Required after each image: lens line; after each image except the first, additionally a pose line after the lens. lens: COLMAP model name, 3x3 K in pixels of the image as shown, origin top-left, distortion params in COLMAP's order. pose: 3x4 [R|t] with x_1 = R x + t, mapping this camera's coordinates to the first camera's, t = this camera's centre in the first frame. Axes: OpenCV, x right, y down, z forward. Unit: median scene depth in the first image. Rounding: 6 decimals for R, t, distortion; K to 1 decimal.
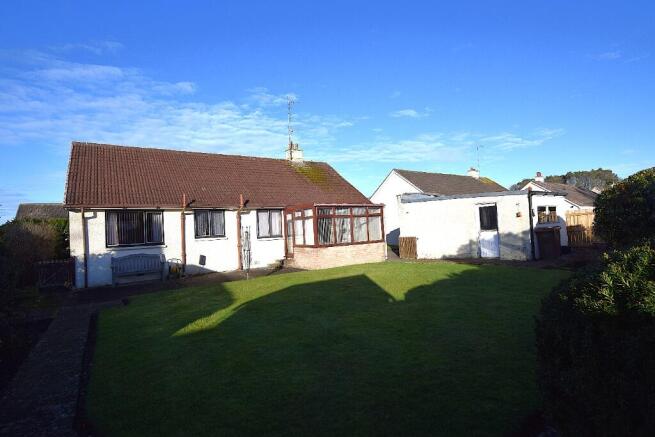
lens RADIAL K [[341.3, 0, 327.5], [0, 341.3, 218.5], [0, 0, 1]] dist [-0.068947, 0.001196]
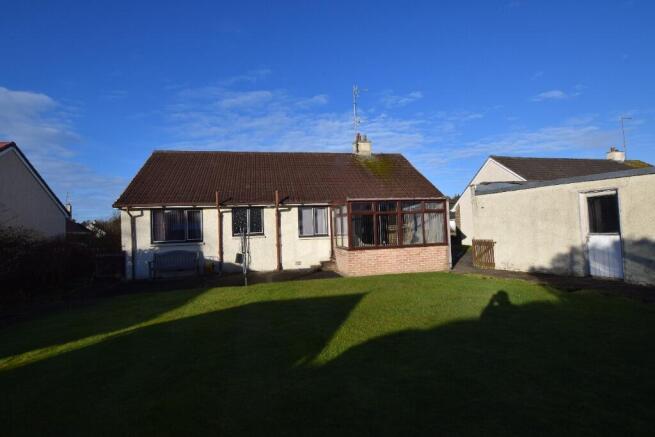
lens RADIAL K [[313.8, 0, 327.5], [0, 313.8, 218.5], [0, 0, 1]] dist [-0.040514, 0.000304]
pose [[0.913242, -0.000716, -0.407417, 0.207660], [0.004264, 0.999960, 0.007802, 0.000193], [0.407396, -0.008862, 0.913209, 0.234750]]
